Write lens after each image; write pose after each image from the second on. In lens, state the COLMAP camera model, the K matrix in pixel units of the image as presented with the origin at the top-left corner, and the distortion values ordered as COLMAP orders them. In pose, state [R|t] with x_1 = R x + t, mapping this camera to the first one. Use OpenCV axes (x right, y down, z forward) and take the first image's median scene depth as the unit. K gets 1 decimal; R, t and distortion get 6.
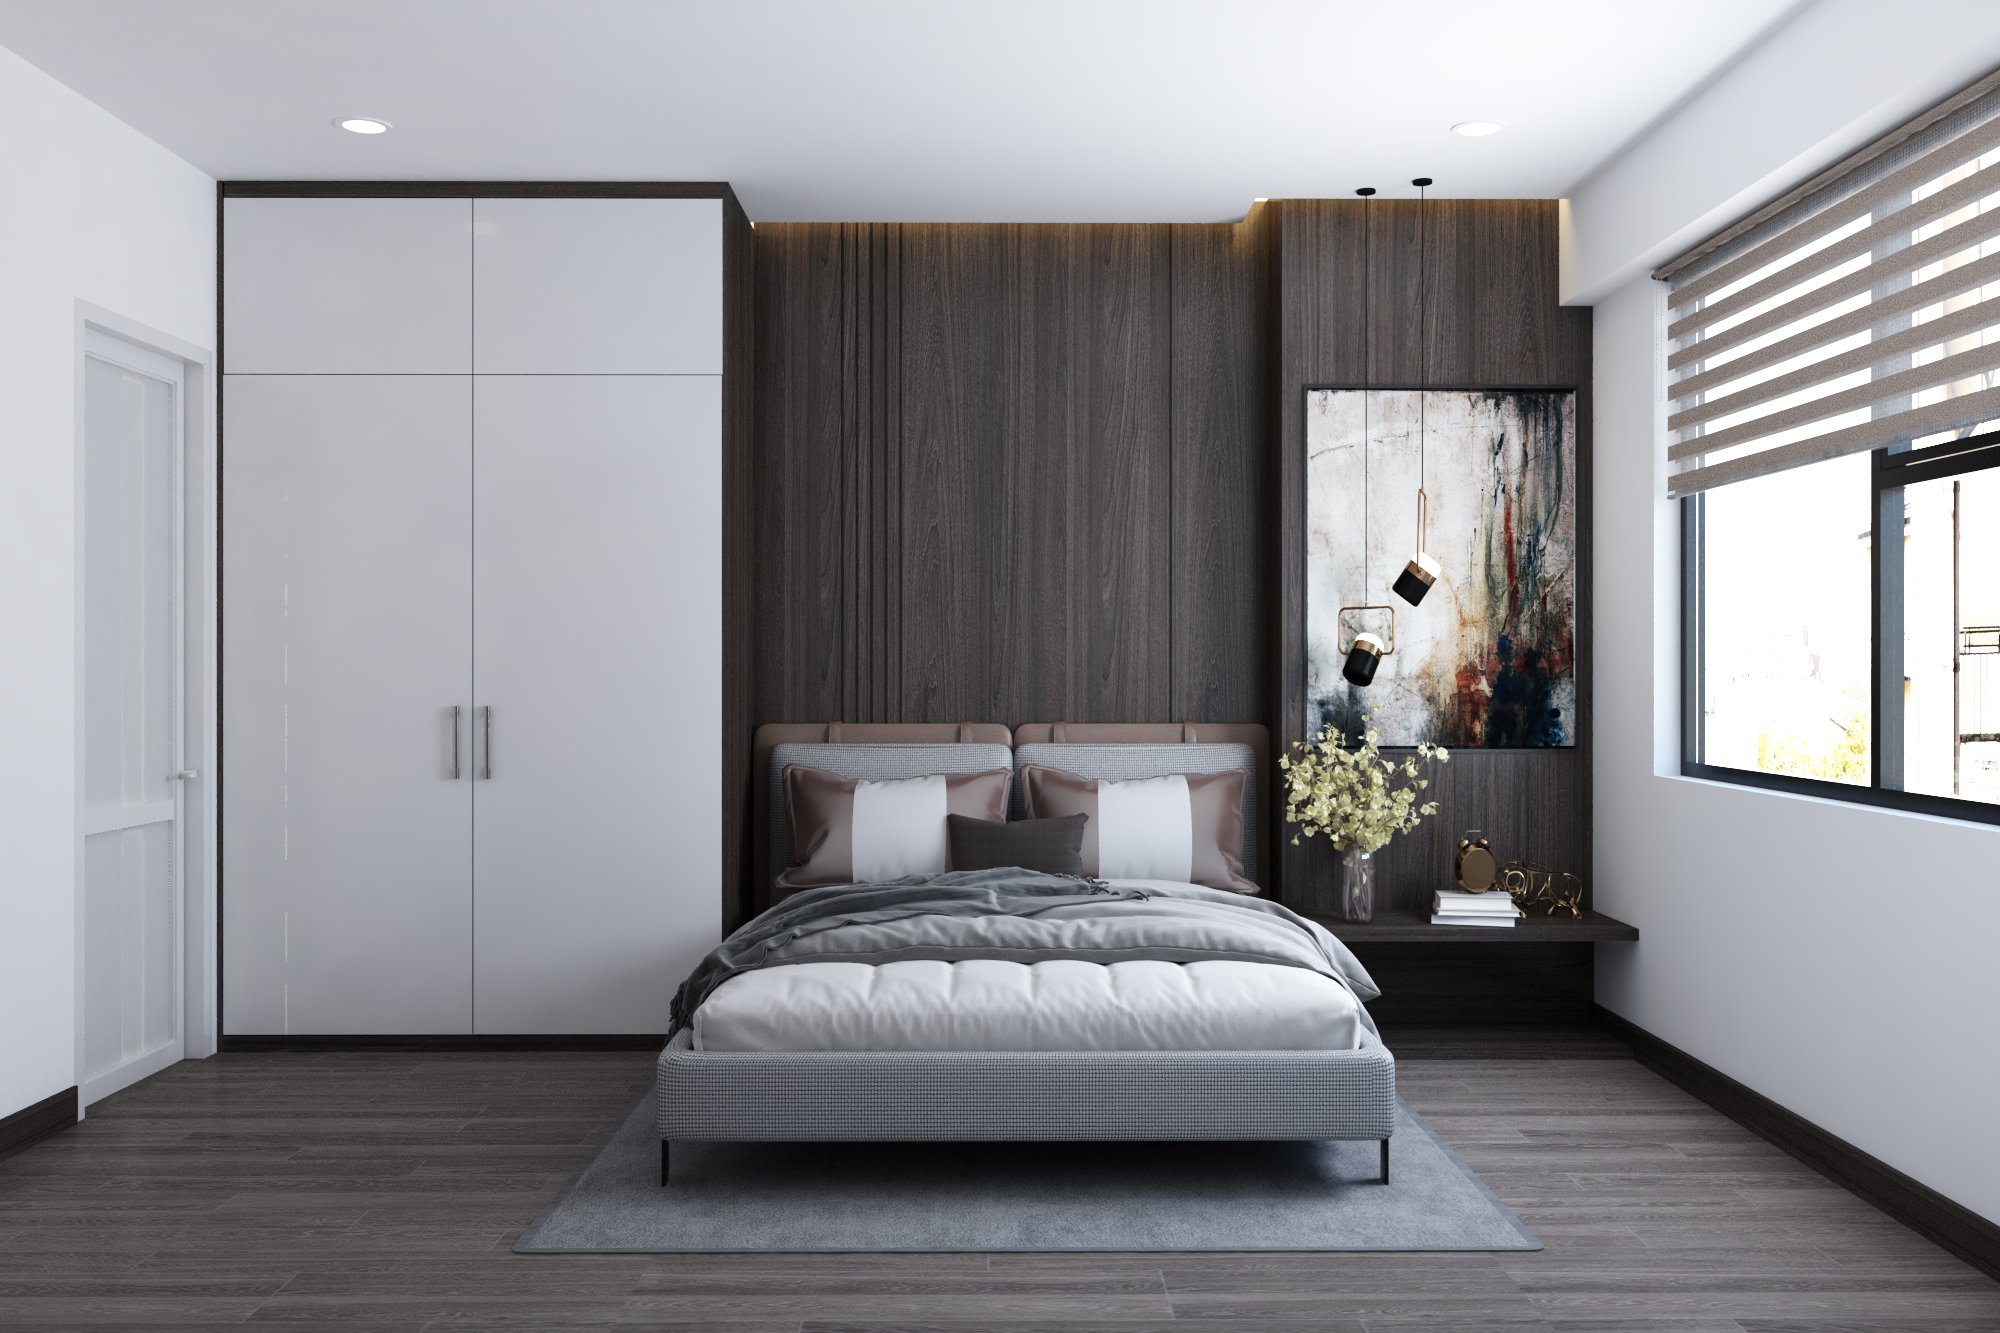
lens RADIAL K [[1743.6, 0, 1019.3], [0, 1743.6, 666.9], [0, 0, 1]] dist [0.000829, 0.026003]
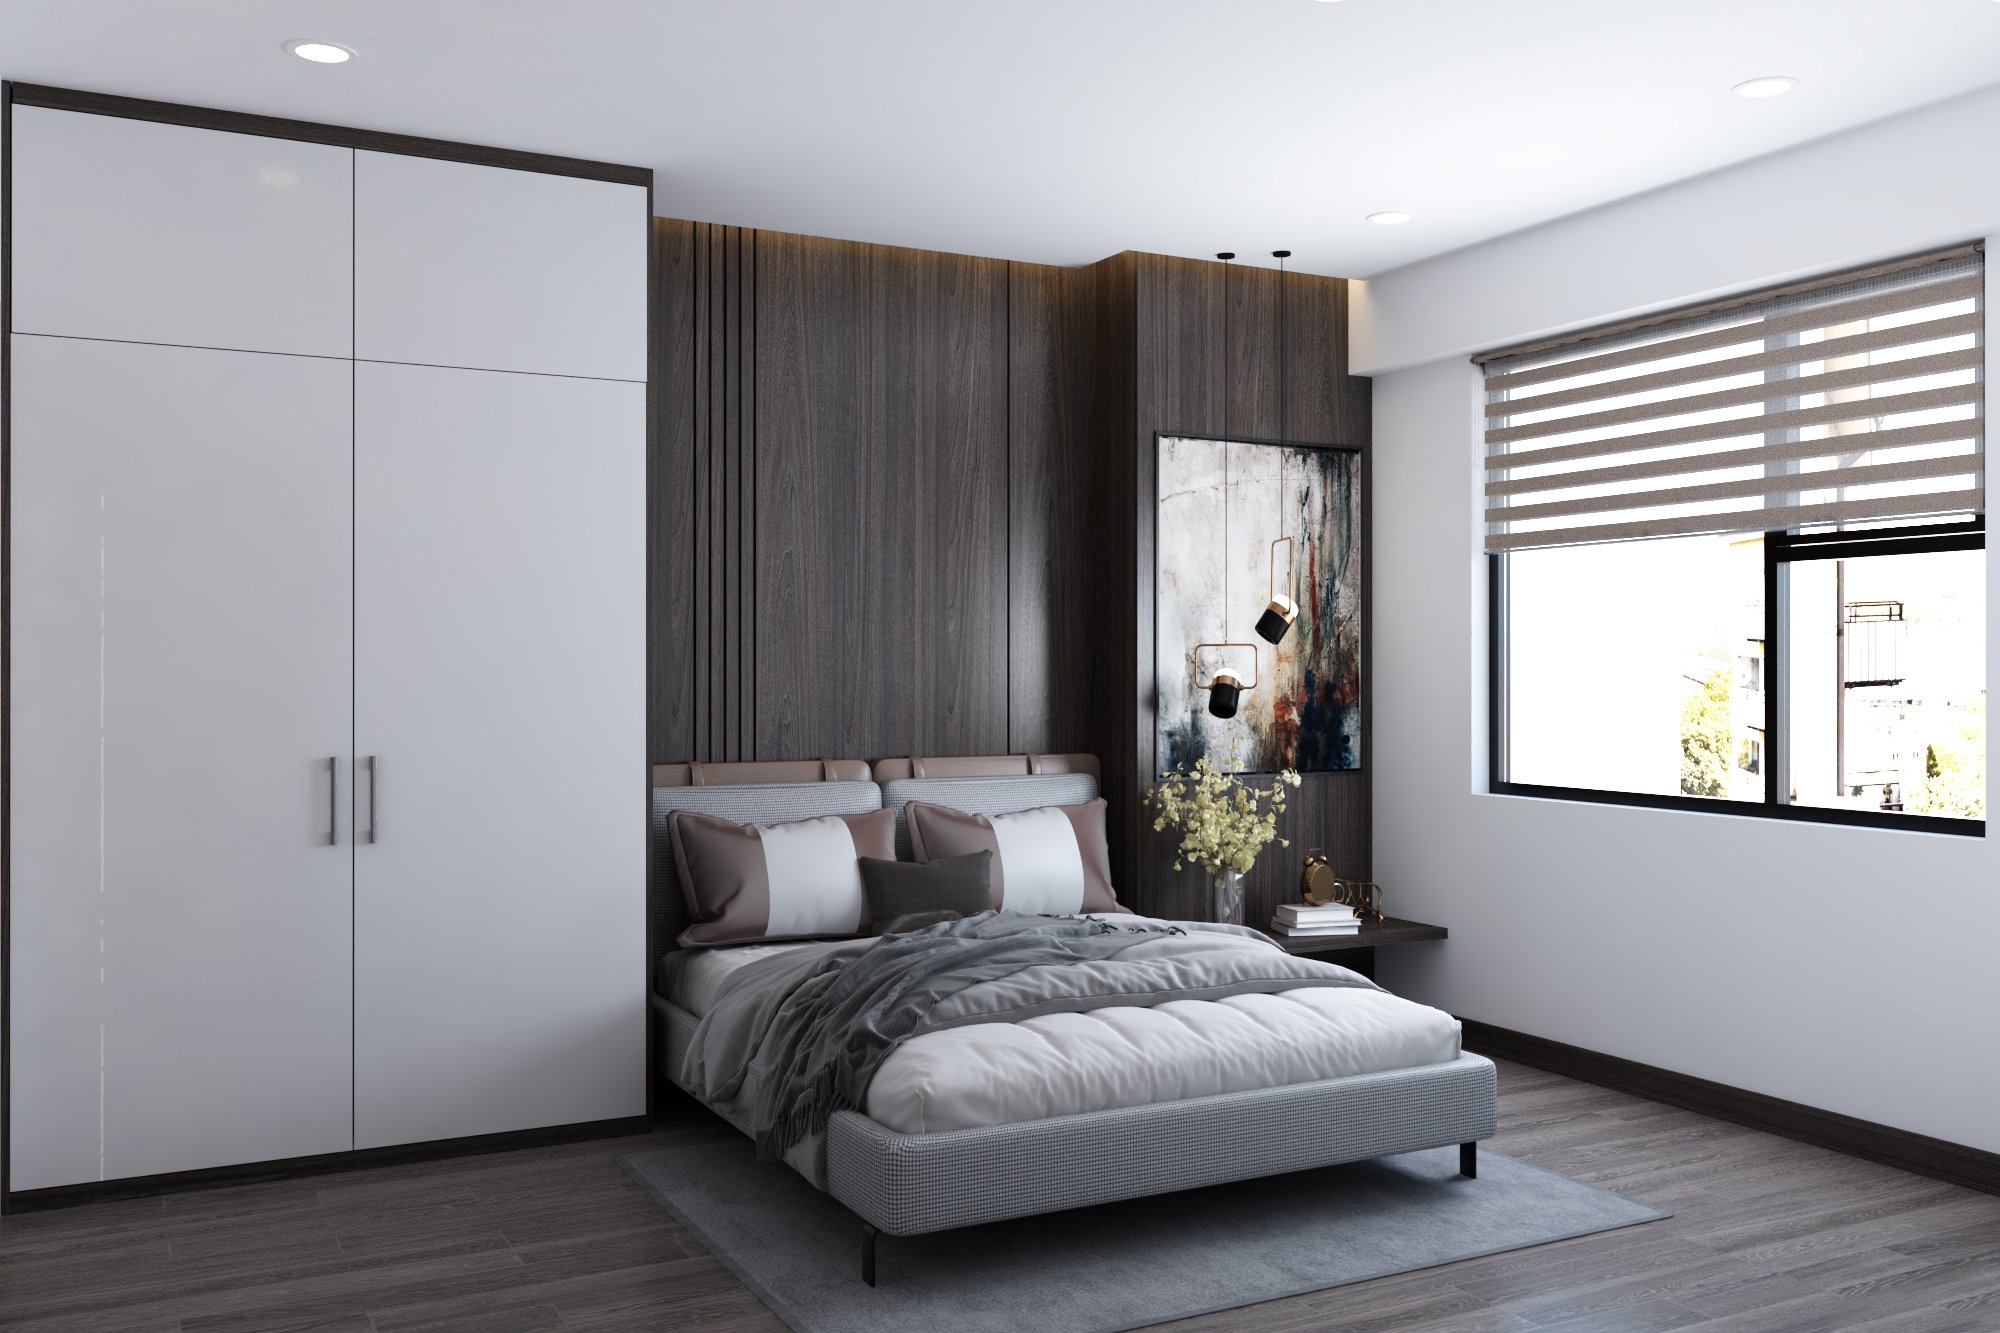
lens RADIAL K [[1743.6, 0, 1018.2], [0, 1743.6, 665.6], [0, 0, 1]] dist [0.000829, 0.026003]
pose [[0.887219, 0.000910, 0.461348, -0.410432], [-0.001070, 0.999999, 0.000085, -0.021407], [-0.461347, -0.000569, 0.887219, 0.109996]]
